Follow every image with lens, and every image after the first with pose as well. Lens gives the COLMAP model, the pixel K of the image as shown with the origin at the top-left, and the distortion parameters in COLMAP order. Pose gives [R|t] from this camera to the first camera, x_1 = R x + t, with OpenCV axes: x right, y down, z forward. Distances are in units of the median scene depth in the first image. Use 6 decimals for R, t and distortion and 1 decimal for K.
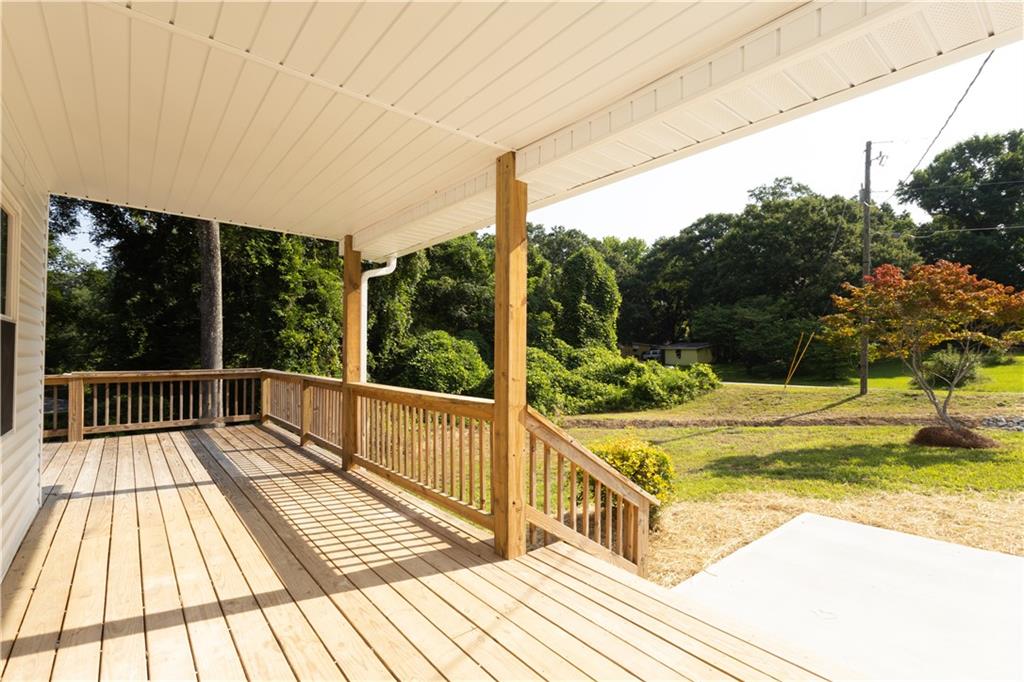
lens RADIAL K [[472.7, 0, 510.4], [0, 472.7, 342.6], [0, 0, 1]] dist [0.005269, -0.000503]
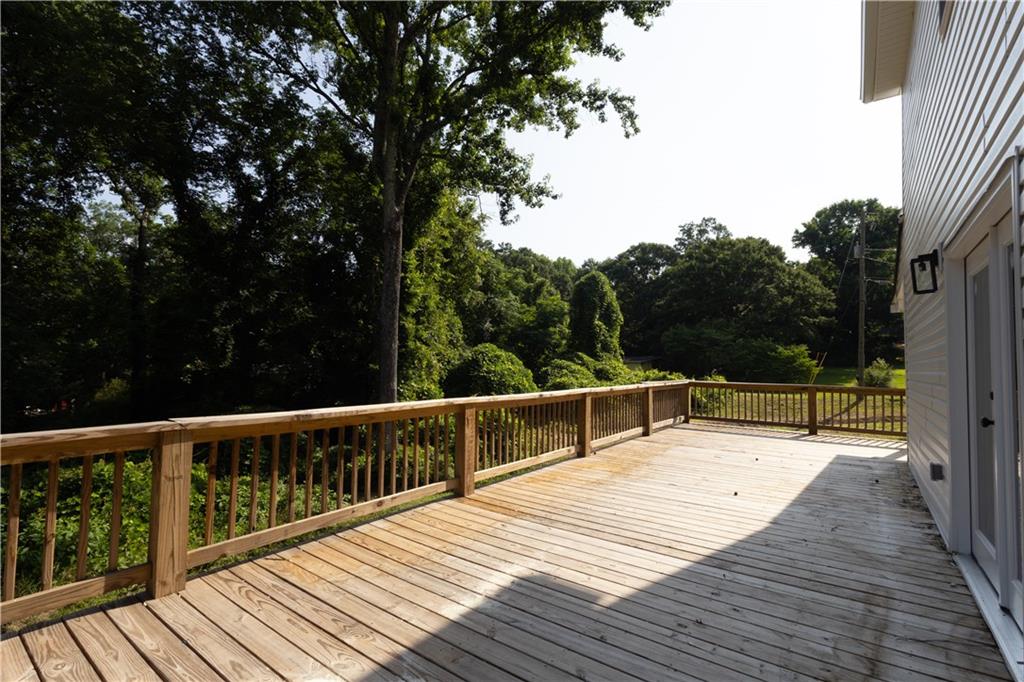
lens RADIAL K [[472.7, 0, 518.2], [0, 472.7, 342.9], [0, 0, 1]] dist [0.005269, -0.000503]
pose [[0.970574, 0.021514, 0.239840, -0.174745], [-0.016344, 0.999590, -0.023526, -0.000973], [-0.240248, 0.018913, 0.970527, -0.027536]]
